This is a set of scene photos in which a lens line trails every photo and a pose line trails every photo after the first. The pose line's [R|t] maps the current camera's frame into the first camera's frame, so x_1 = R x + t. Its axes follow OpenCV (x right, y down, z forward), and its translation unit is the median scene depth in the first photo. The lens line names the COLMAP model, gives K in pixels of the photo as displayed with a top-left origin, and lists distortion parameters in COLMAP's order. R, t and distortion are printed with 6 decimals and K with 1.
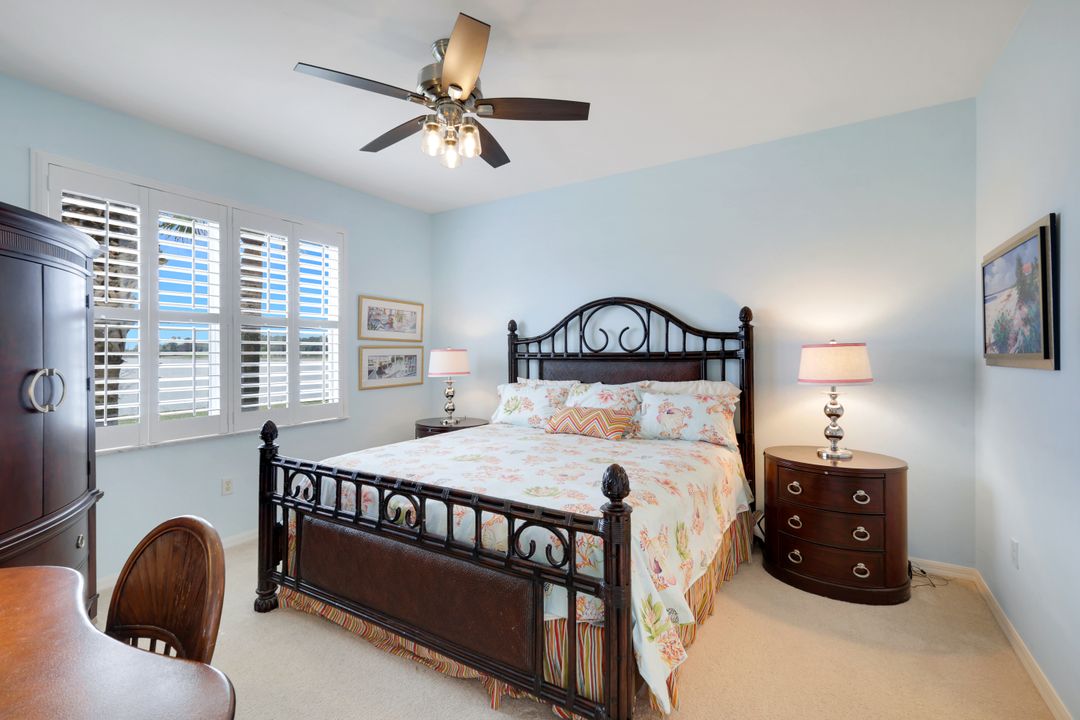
lens RADIAL K [[480.0, 0, 545.2], [0, 480.0, 357.0], [0, 0, 1]] dist [0.004446, -0.000387]
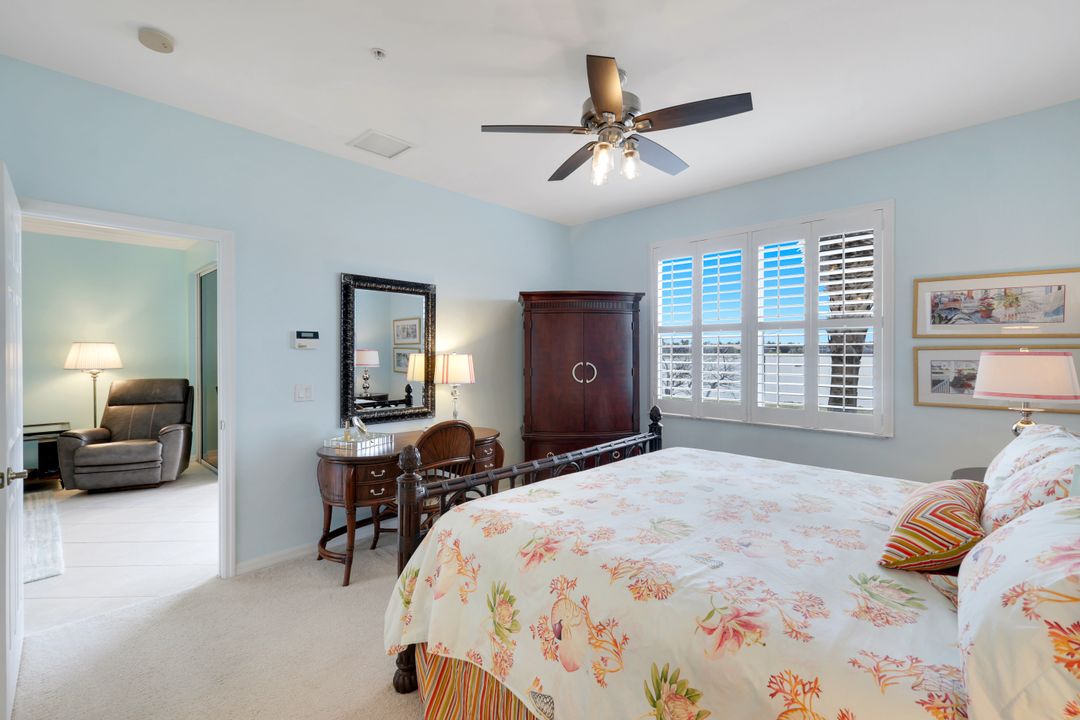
lens RADIAL K [[480.0, 0, 536.7], [0, 480.0, 355.3], [0, 0, 1]] dist [0.004446, -0.000387]
pose [[-0.235288, 0.006378, -0.971905, 0.479549], [-0.013152, 0.999866, 0.009745, -0.009046], [0.971837, 0.015075, -0.235172, 0.588068]]
